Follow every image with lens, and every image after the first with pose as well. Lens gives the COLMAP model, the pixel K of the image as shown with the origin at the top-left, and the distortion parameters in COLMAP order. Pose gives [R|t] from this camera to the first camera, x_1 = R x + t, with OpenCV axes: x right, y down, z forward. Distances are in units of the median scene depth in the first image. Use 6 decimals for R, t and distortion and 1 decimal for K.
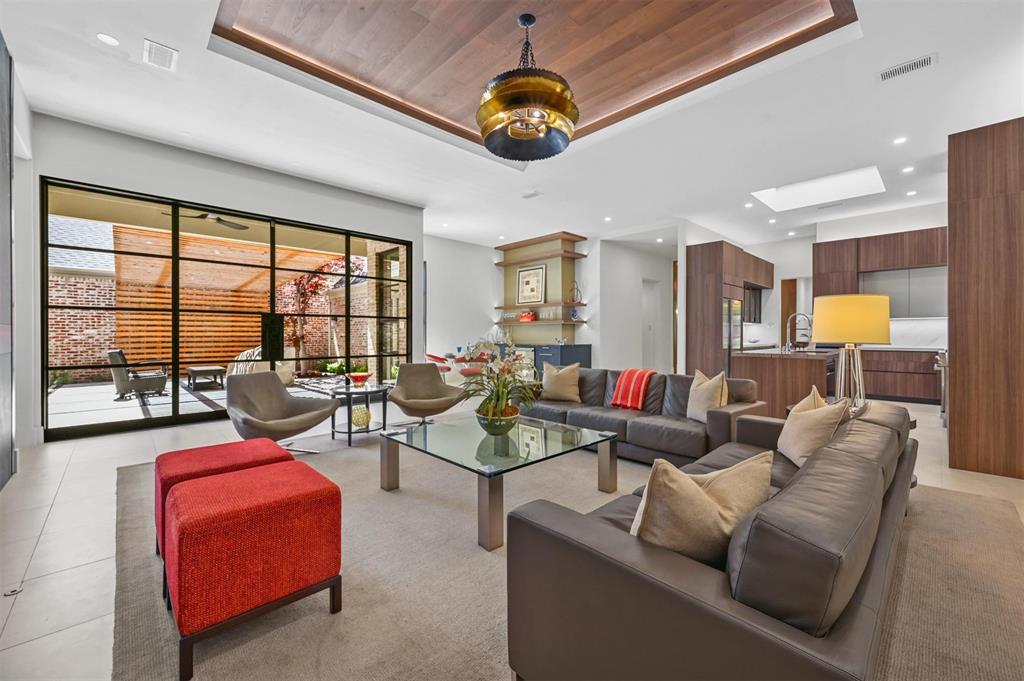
lens RADIAL K [[412.9, 0, 514.5], [0, 412.9, 337.1], [0, 0, 1]] dist [-0.000276, -0.000005]
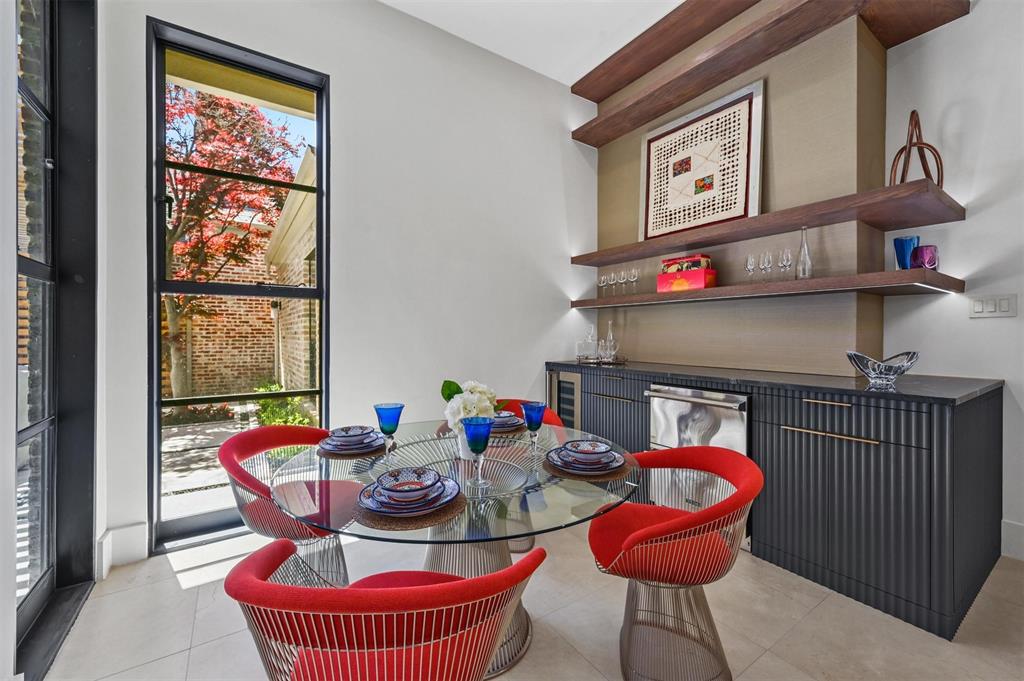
lens RADIAL K [[412.9, 0, 509.9], [0, 412.9, 337.3], [0, 0, 1]] dist [-0.000276, -0.000005]
pose [[0.986503, -0.000825, -0.163742, -0.044483], [0.000340, 0.999995, -0.002993, -0.004855], [0.163744, 0.002897, 0.986499, 0.687981]]
